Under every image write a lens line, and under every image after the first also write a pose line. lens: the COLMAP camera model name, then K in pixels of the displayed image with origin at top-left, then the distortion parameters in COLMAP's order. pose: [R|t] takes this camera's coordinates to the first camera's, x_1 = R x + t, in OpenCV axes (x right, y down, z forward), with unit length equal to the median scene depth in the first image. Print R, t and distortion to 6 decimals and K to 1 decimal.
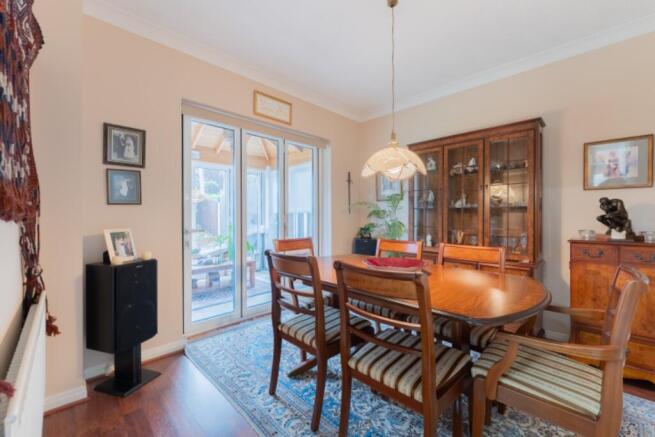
lens RADIAL K [[269.6, 0, 327.6], [0, 269.6, 217.3], [0, 0, 1]] dist [0.000986, -0.000498]
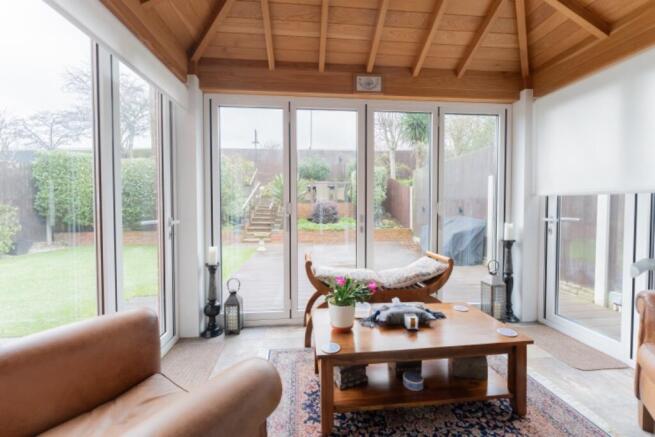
lens RADIAL K [[269.6, 0, 327.1], [0, 269.6, 211.8], [0, 0, 1]] dist [0.000986, -0.000498]
pose [[0.778196, 0.019803, -0.627709, -0.137552], [-0.003445, 0.999622, 0.027266, -0.000575], [0.628012, -0.019056, 0.777970, 0.319274]]
